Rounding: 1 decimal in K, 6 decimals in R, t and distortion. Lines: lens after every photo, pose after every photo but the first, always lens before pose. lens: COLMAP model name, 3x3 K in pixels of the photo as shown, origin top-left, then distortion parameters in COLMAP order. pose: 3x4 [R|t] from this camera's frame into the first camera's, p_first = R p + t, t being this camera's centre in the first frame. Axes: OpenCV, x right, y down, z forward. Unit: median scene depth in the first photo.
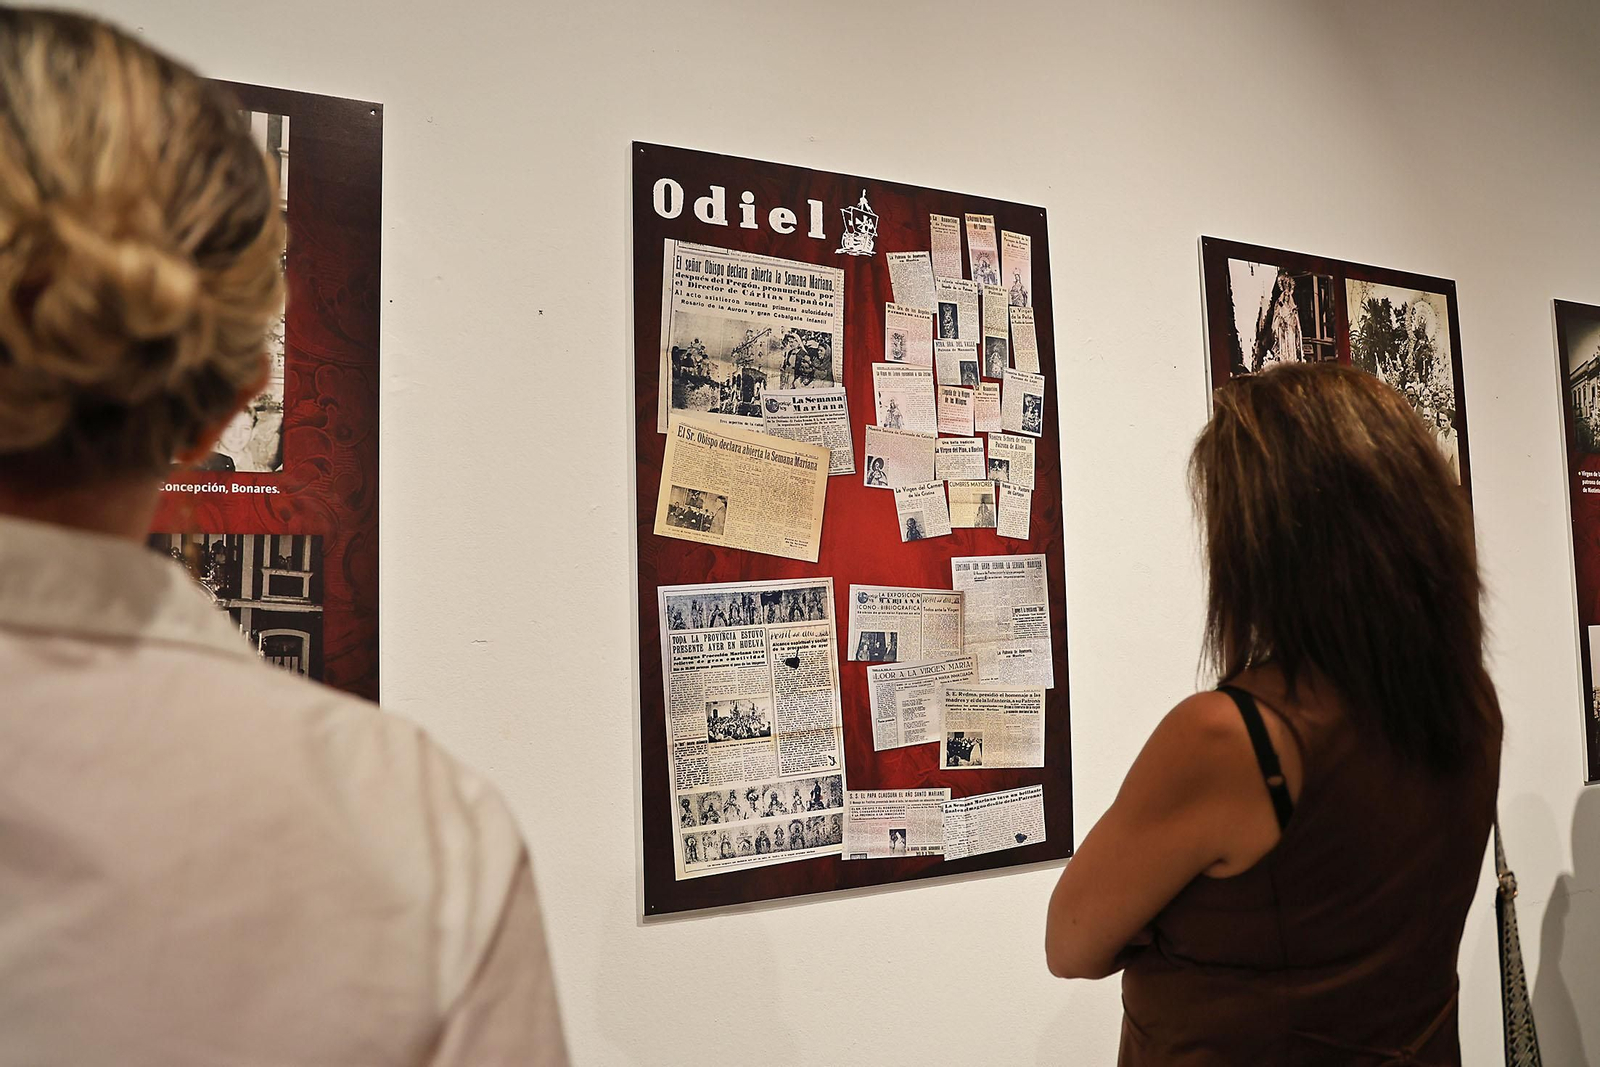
lens RADIAL K [[1132.0, 0, 800.0], [0, 1132.0, 533.5], [0, 0, 1]] dist [-0.081499, 0.065679]
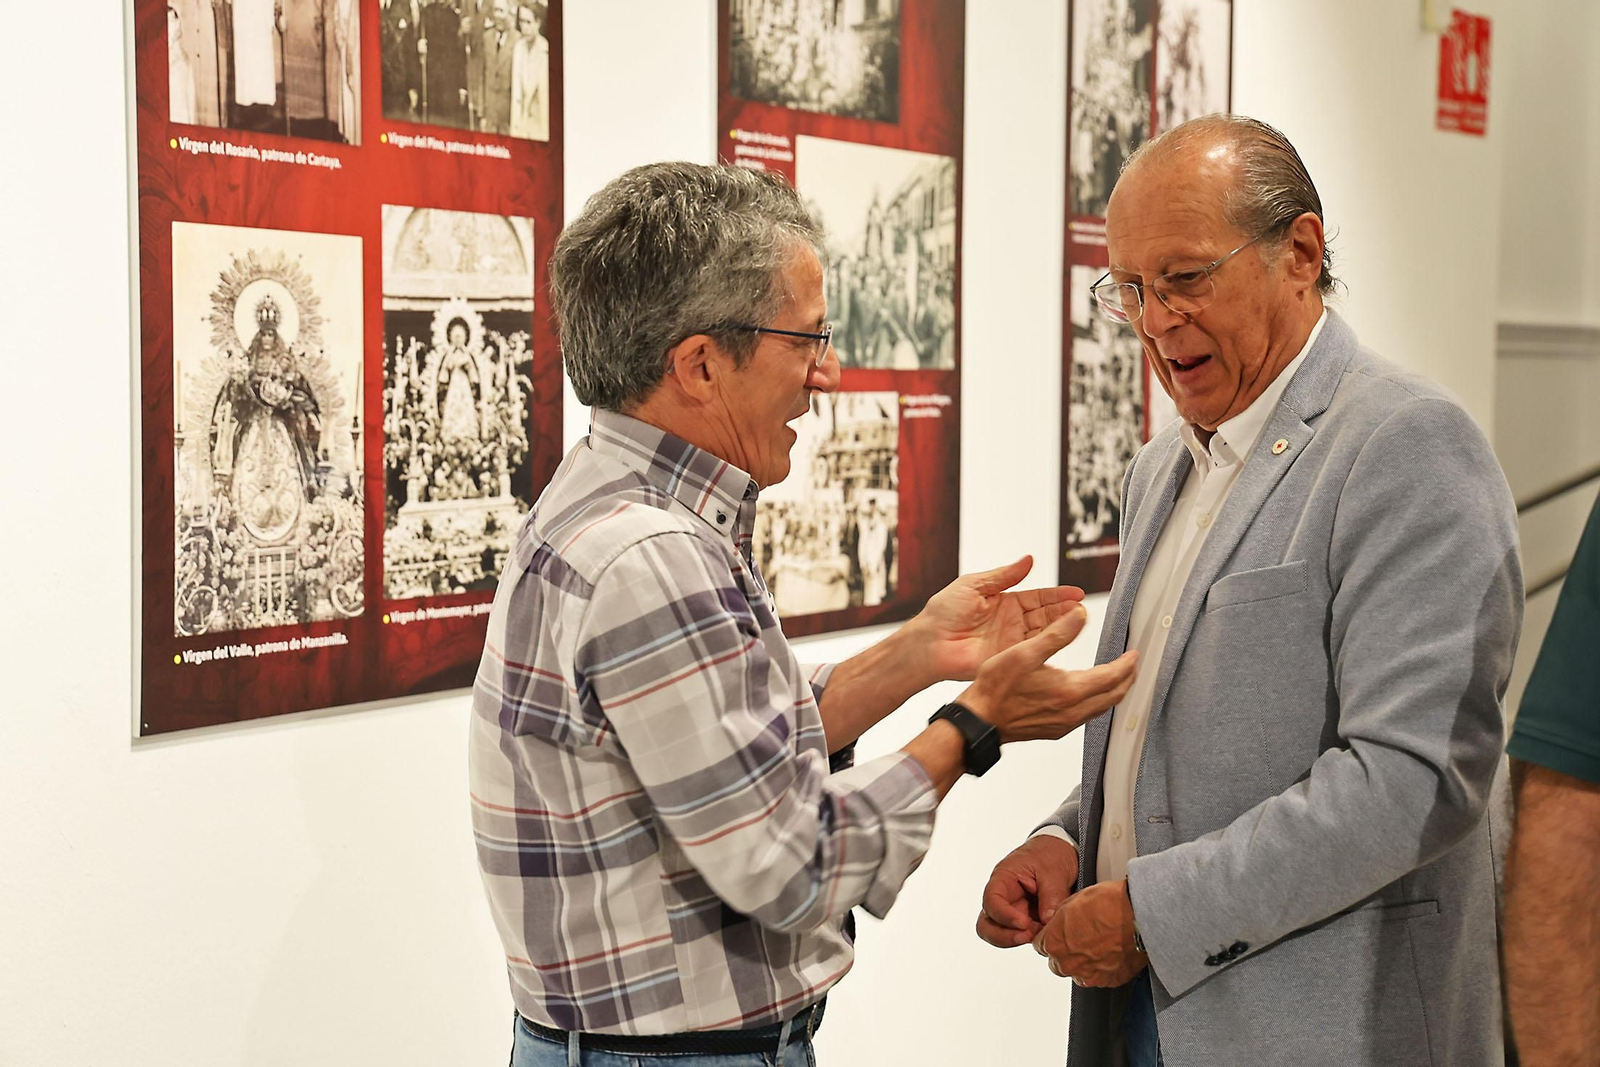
lens RADIAL K [[2941.4, 0, 800.0], [0, 2941.4, 533.5], [0, 0, 1]] dist [0.305389, 0.061679]
pose [[0.816441, 0.000045, 0.577428, -0.189699], [-0.071714, 0.992266, 0.101321, -0.007255], [-0.572958, -0.124133, 0.810130, -0.356183]]
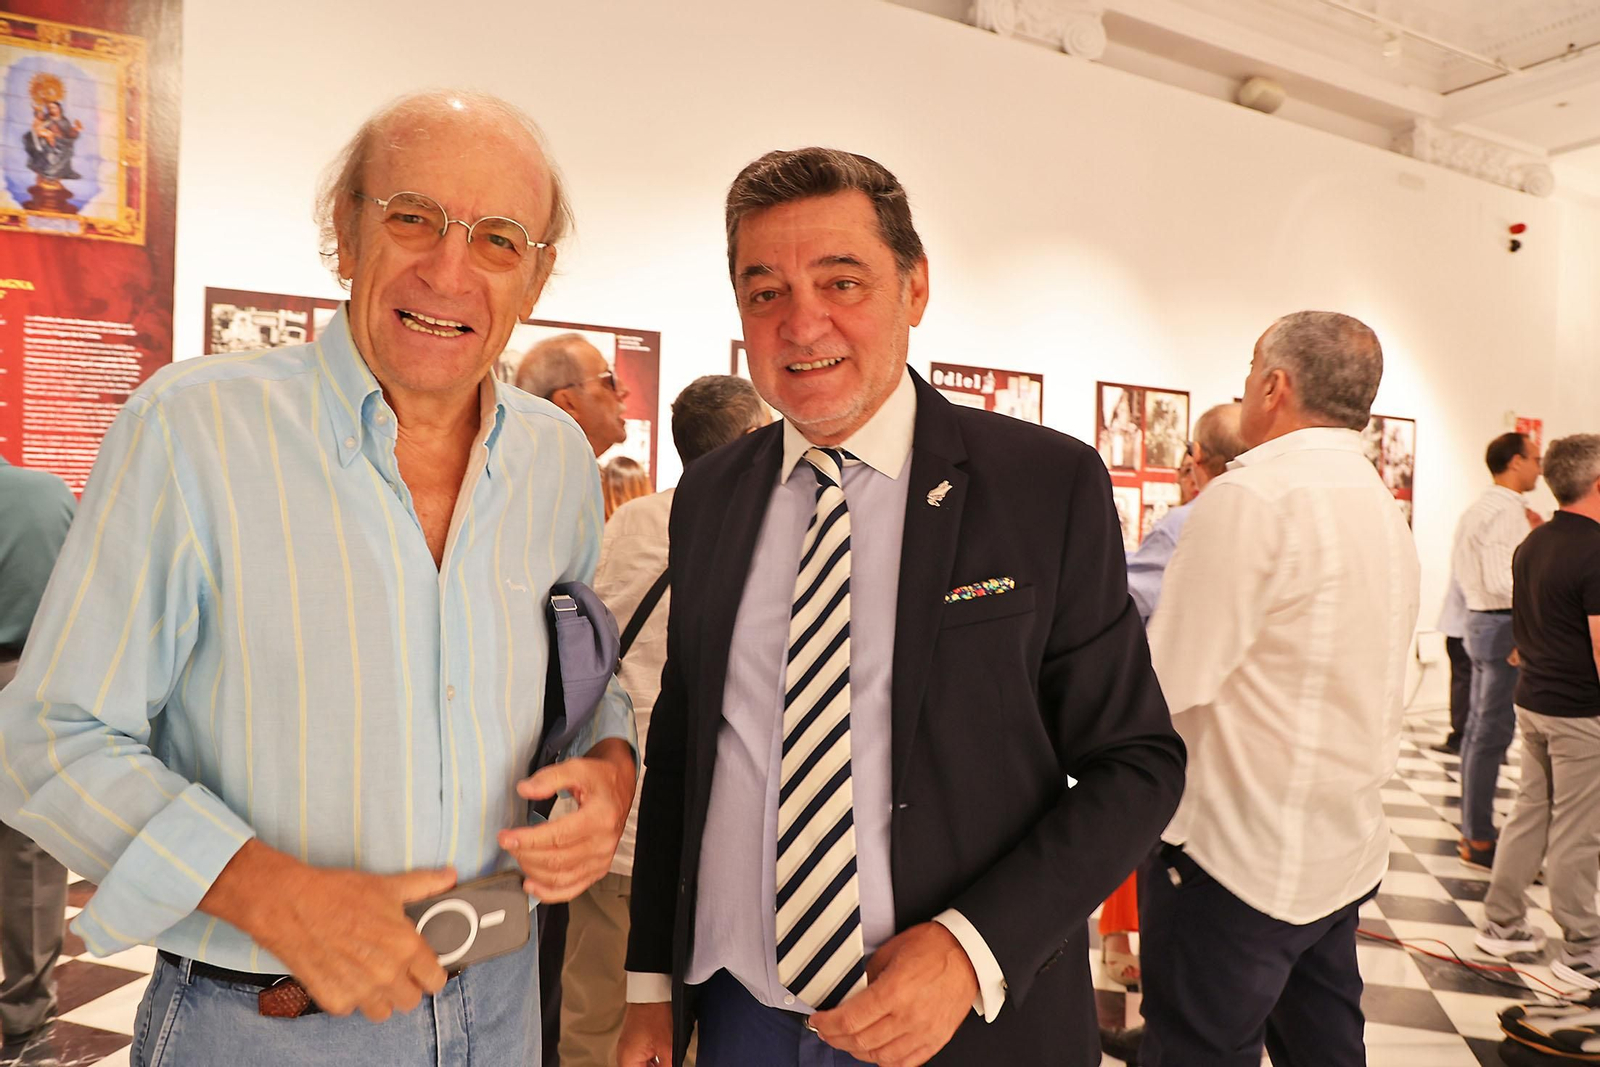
lens RADIAL K [[1132.0, 0, 800.0], [0, 1132.0, 533.5], [0, 0, 1]] dist [-0.081499, 0.065679]
pose [[0.996597, 0.046771, 0.067874, -0.547538], [-0.052422, 0.995085, 0.084014, -0.069523], [-0.063610, -0.087287, 0.994150, -1.770145]]
